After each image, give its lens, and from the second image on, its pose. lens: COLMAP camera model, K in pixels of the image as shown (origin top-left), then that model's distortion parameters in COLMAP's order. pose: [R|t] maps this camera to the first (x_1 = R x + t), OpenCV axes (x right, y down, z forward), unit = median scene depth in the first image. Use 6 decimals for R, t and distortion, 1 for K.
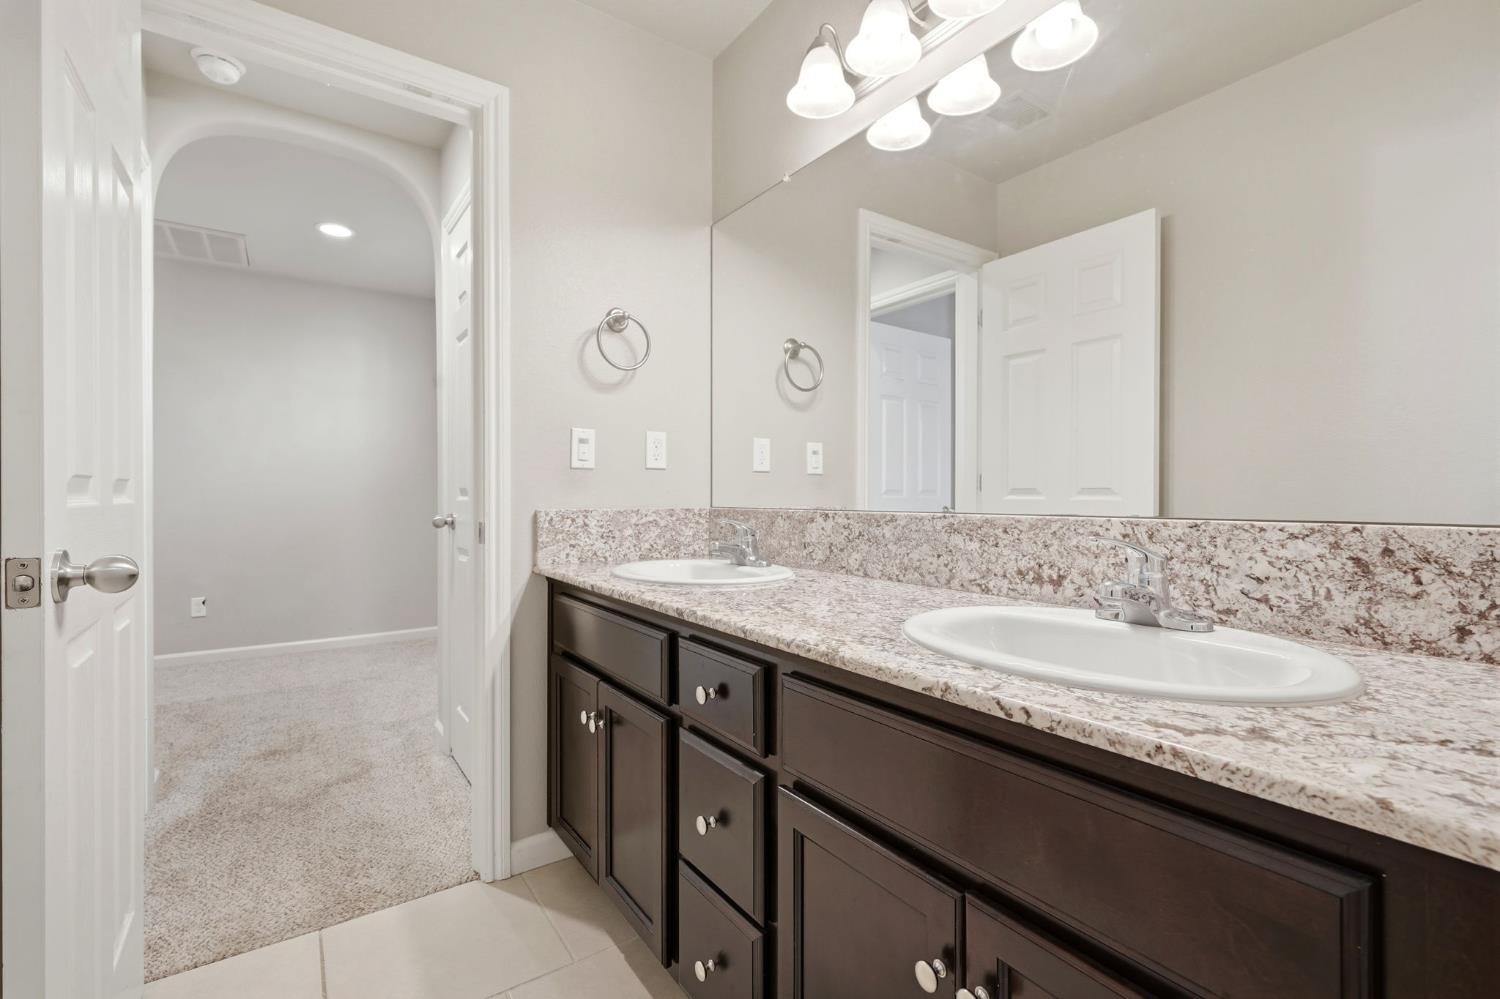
lens RADIAL K [[668.6, 0, 742.7], [0, 668.6, 496.8], [0, 0, 1]] dist [-0.000755, 0.000550]
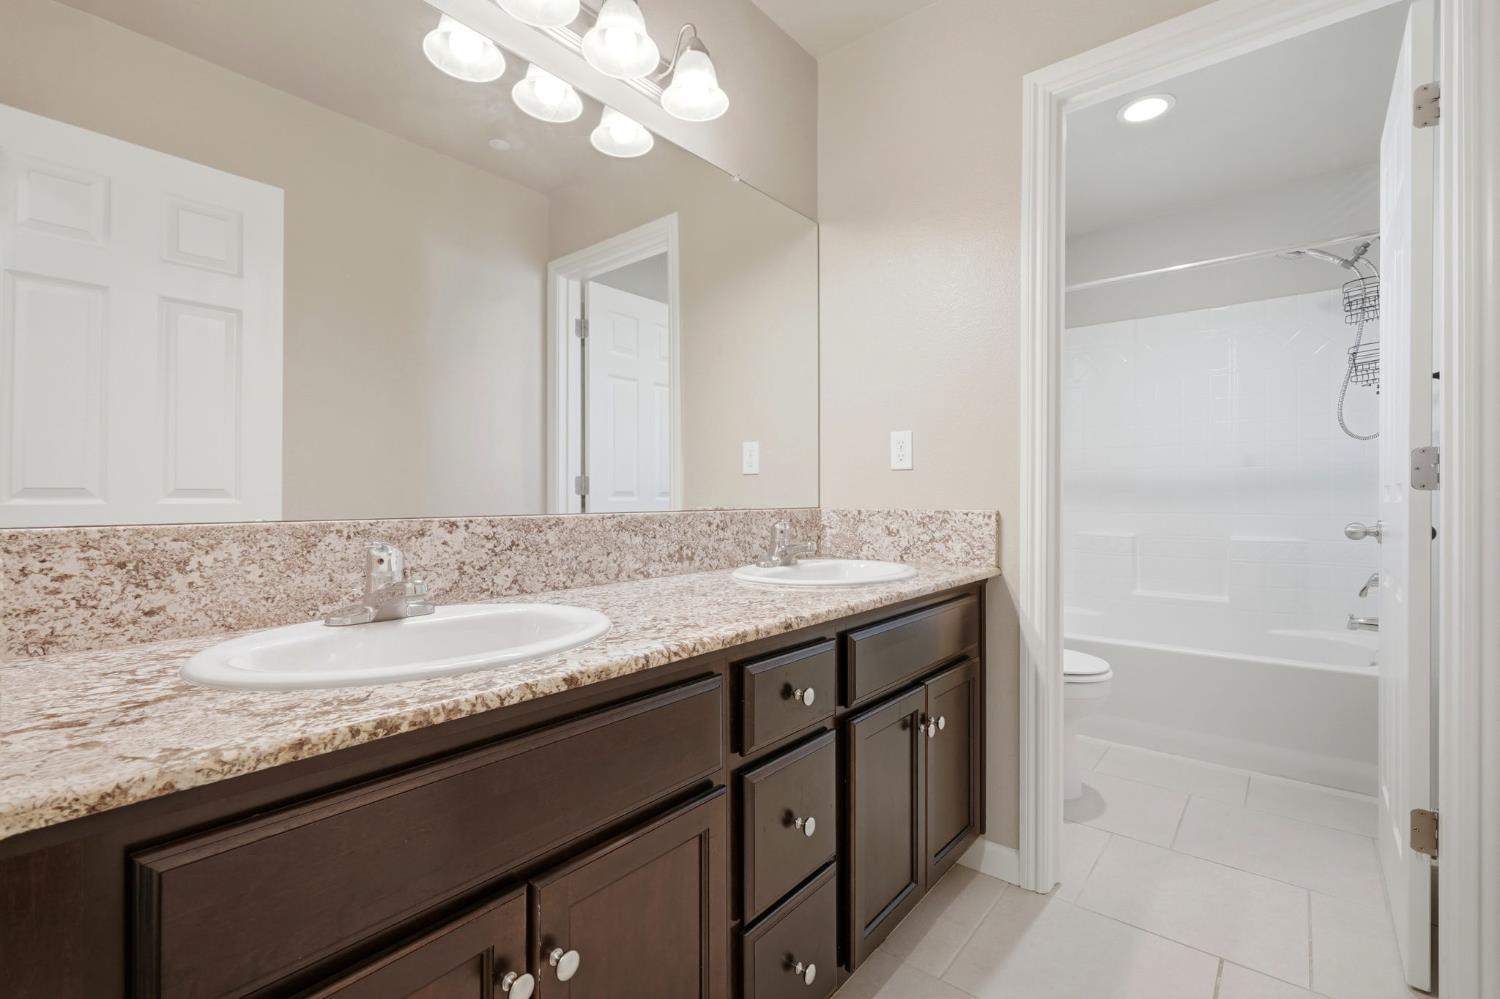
lens RADIAL K [[668.6, 0, 747.5], [0, 668.6, 501.5], [0, 0, 1]] dist [-0.000755, 0.000550]
pose [[-0.277312, -0.005207, 0.960766, -0.816465], [0.002937, 0.999976, 0.006267, -0.000562], [-0.960776, 0.004559, -0.277290, 1.120216]]
